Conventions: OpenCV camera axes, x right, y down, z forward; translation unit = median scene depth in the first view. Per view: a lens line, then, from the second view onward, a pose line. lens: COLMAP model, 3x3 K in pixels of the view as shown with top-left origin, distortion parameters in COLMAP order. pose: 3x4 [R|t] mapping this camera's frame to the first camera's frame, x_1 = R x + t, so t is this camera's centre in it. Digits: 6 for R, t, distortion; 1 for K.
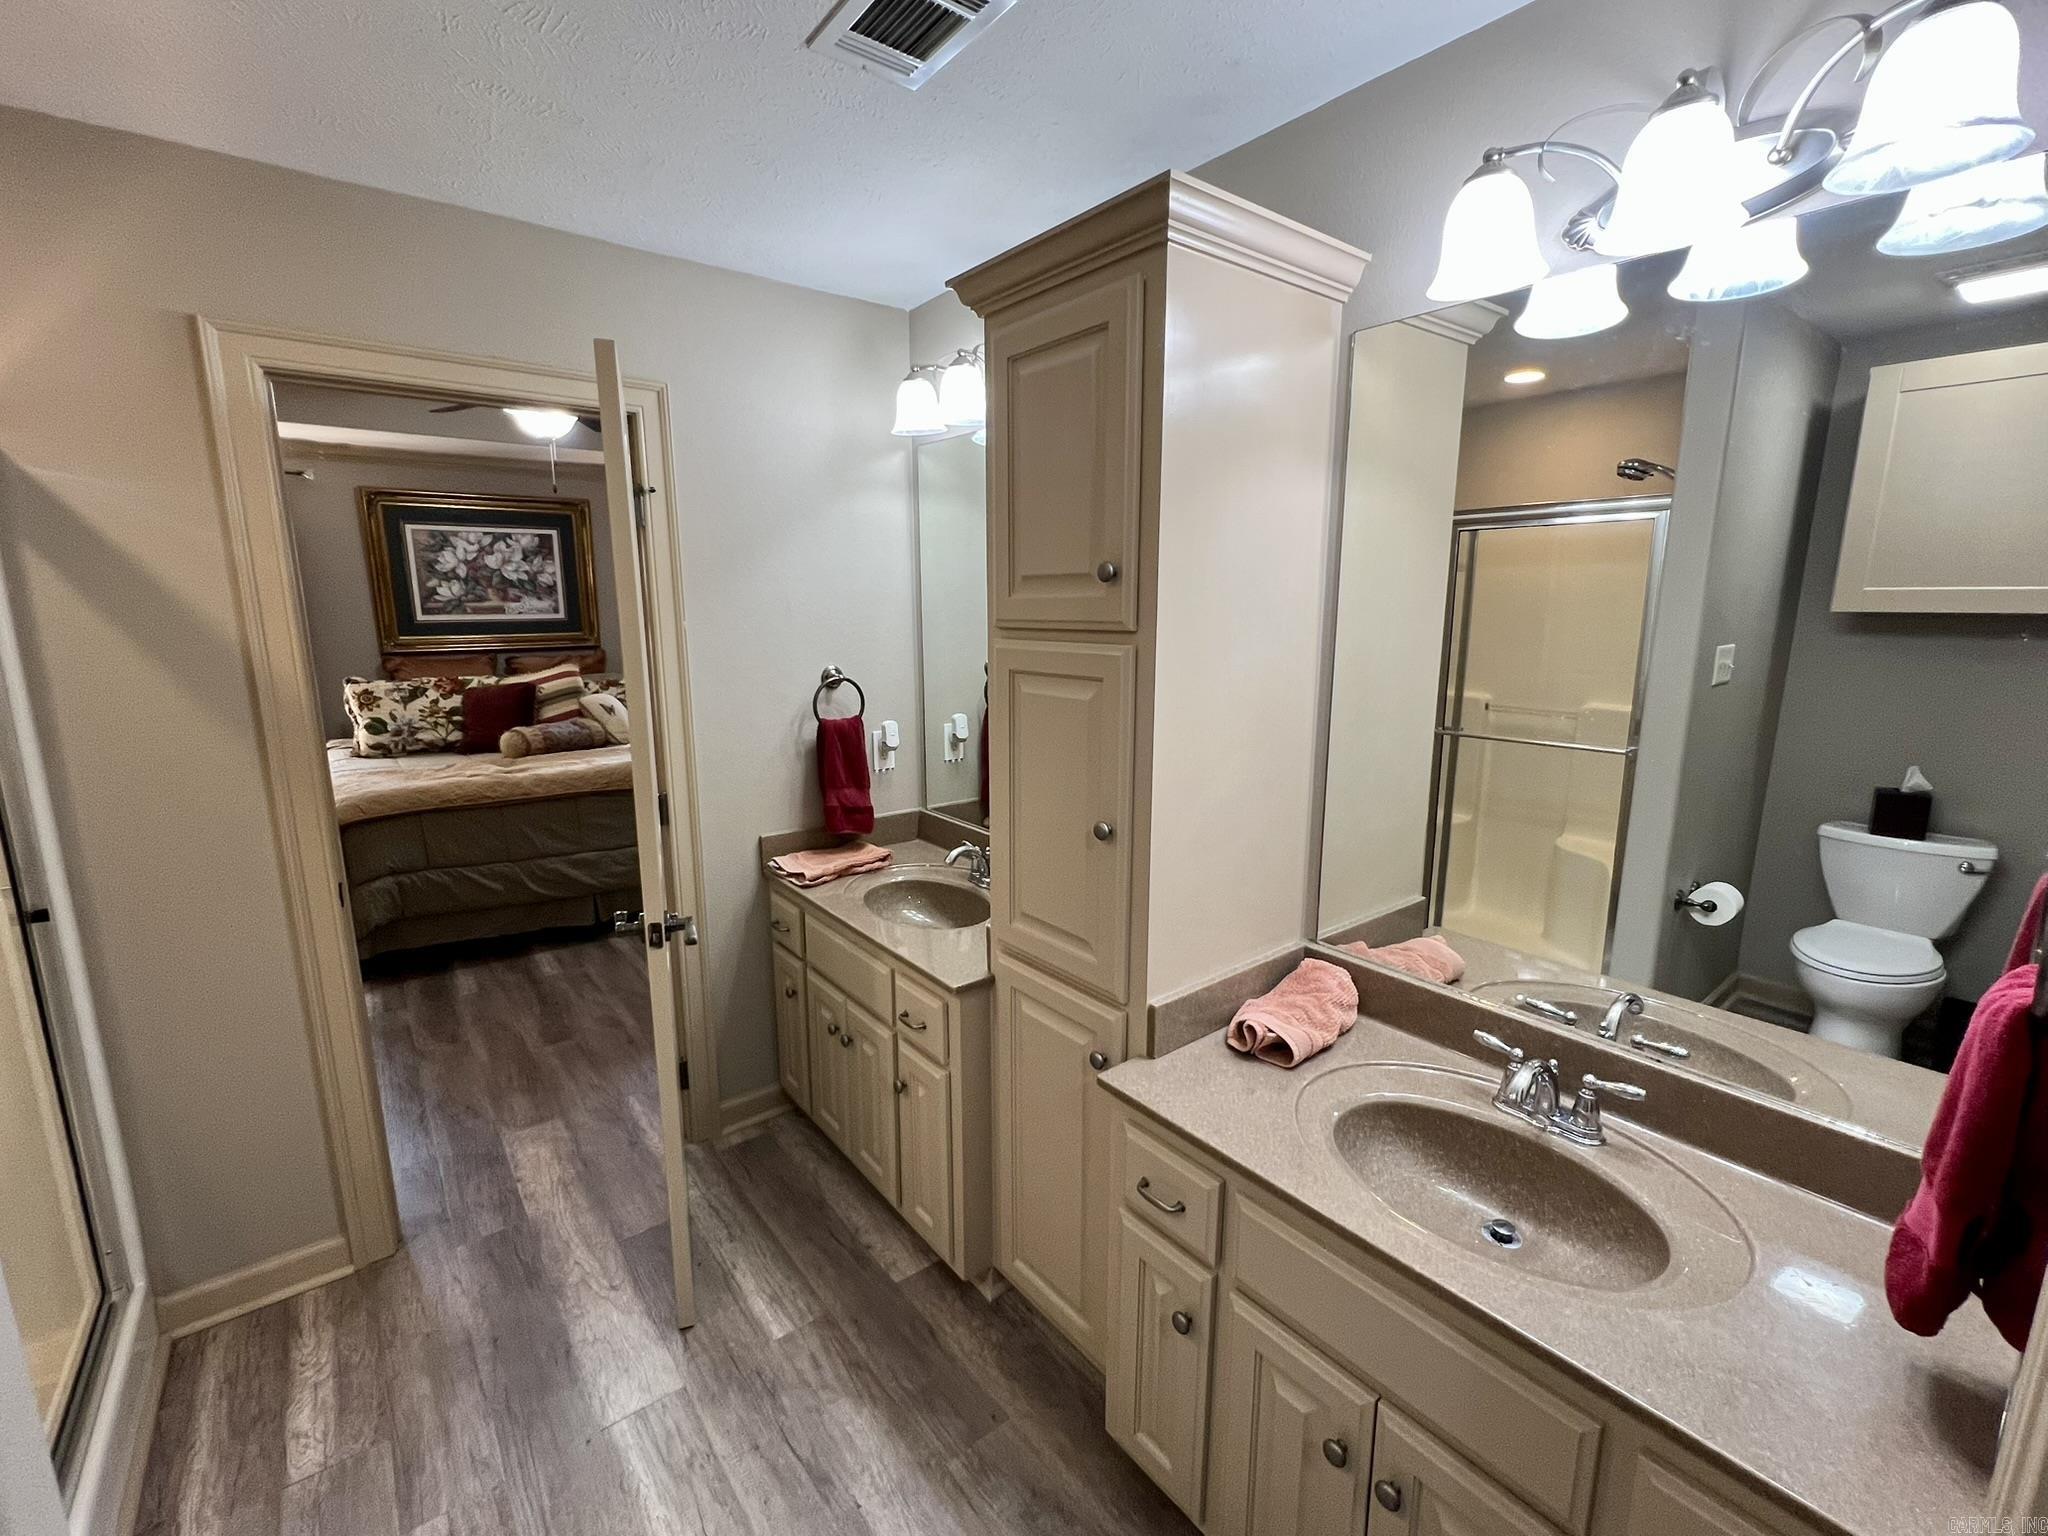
lens RADIAL K [[879.7, 0, 1017.8], [0, 879.7, 772.7], [0, 0, 1]] dist [-0.002253, -0.000401]
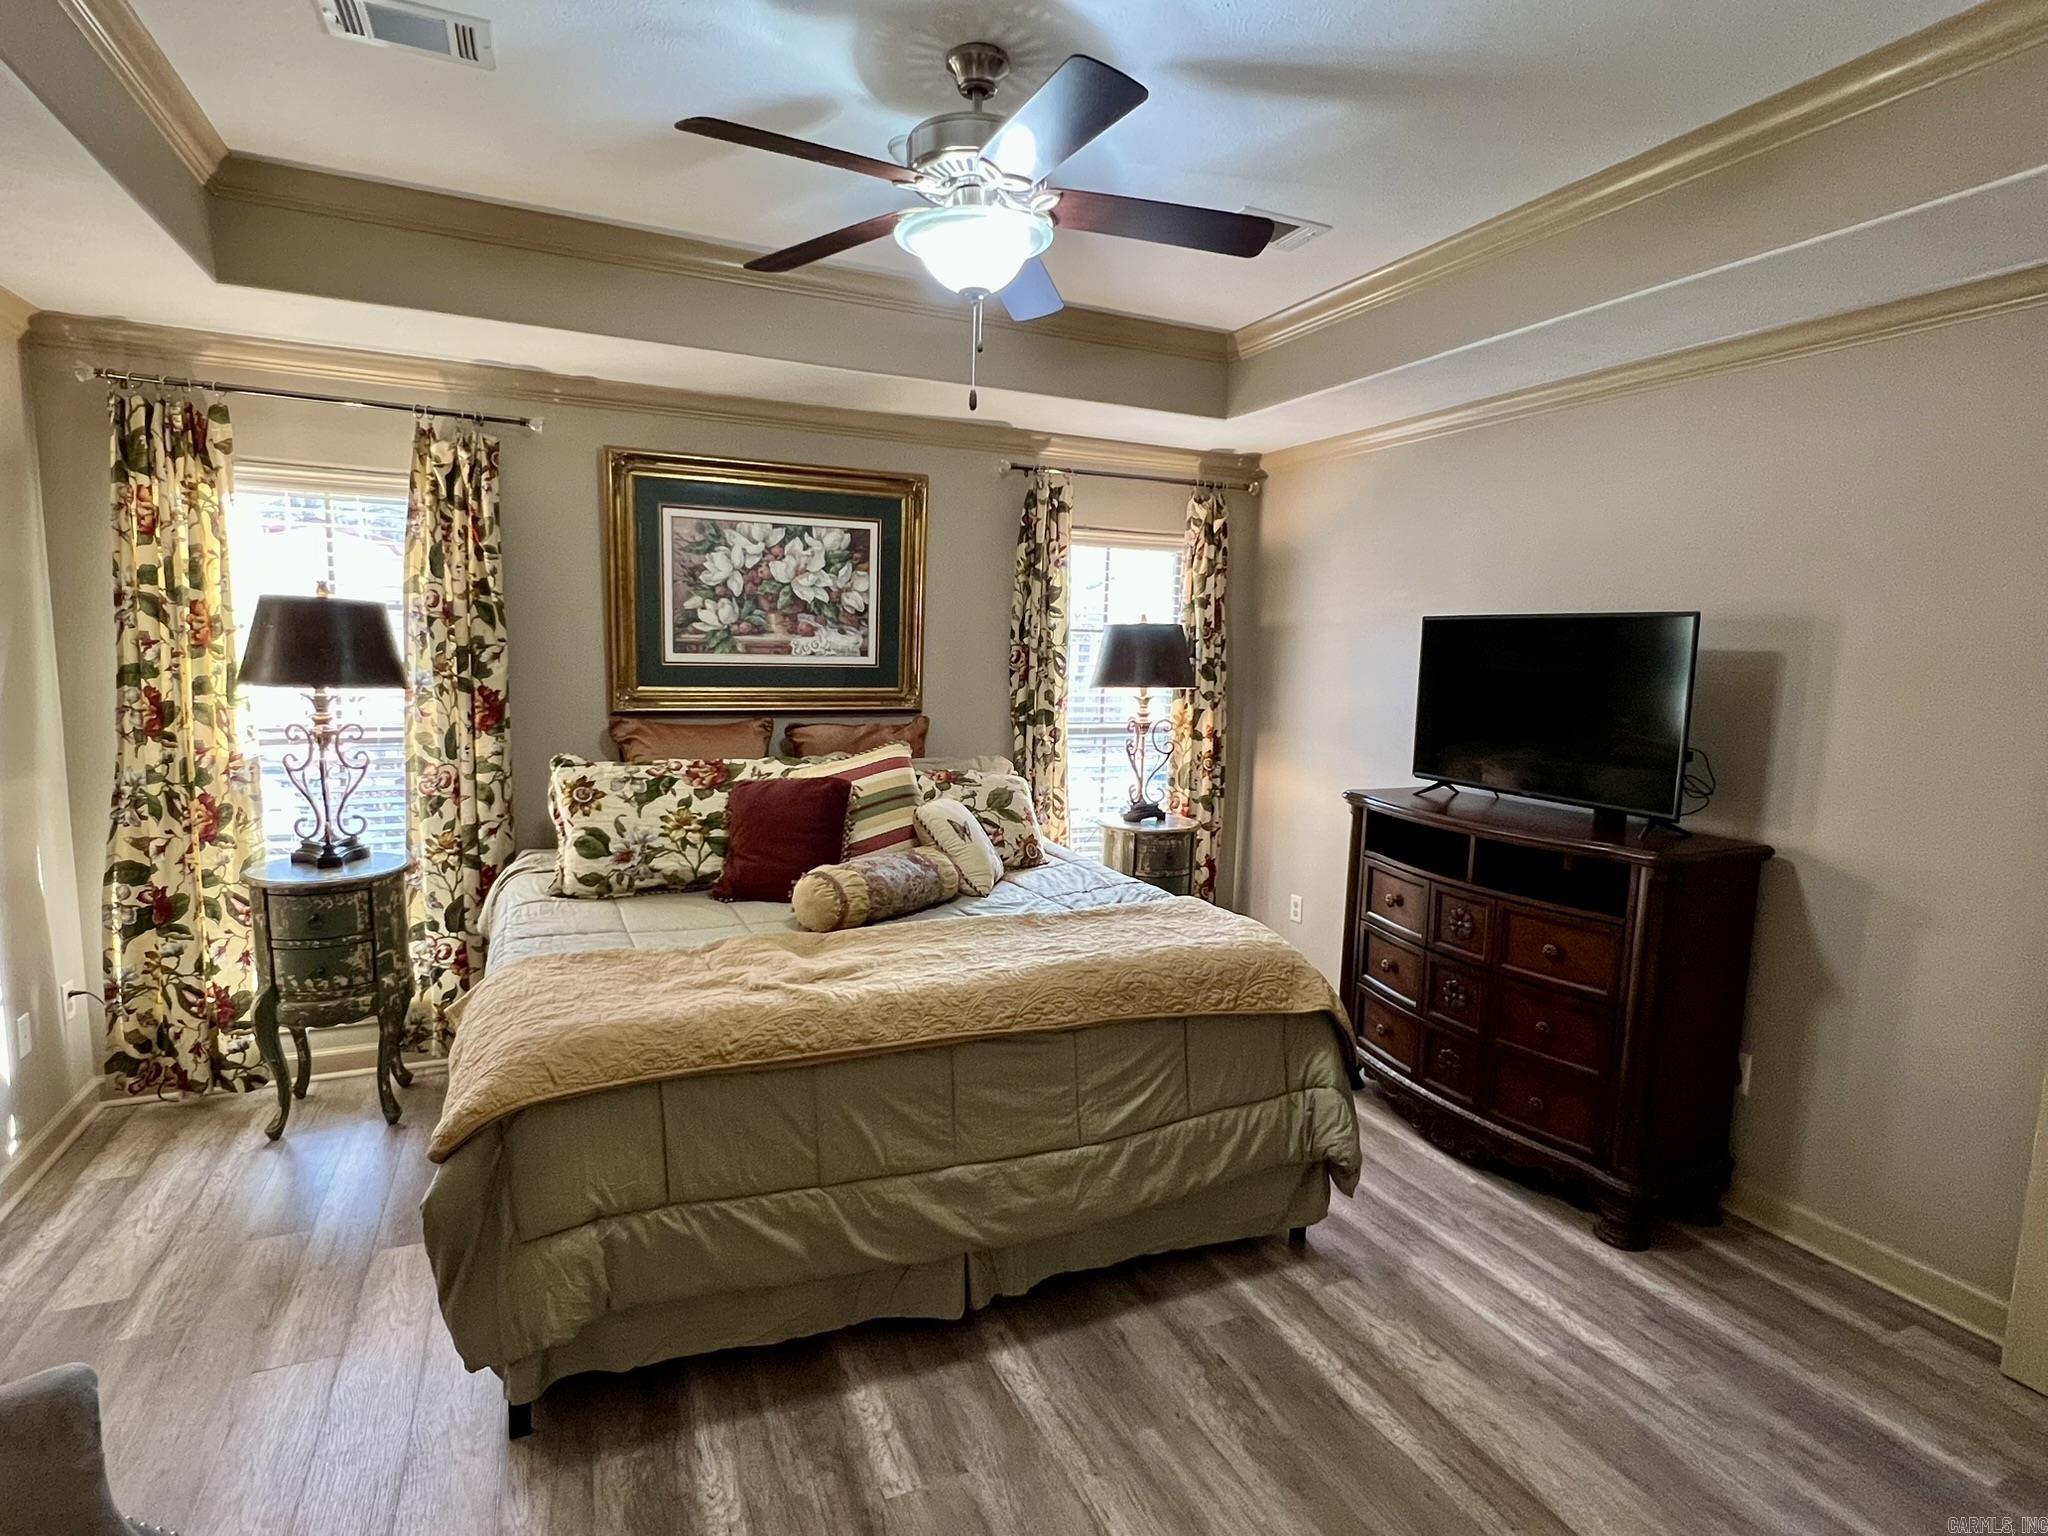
lens RADIAL K [[1023.8, 0, 1013.7], [0, 1023.8, 774.8], [0, 0, 1]] dist [-0.000539, 0.000573]
pose [[0.971128, 0.054534, -0.232243, -0.305936], [-0.070828, 0.995535, -0.062403, -0.073932], [0.227802, 0.077051, 0.970654, 0.404454]]
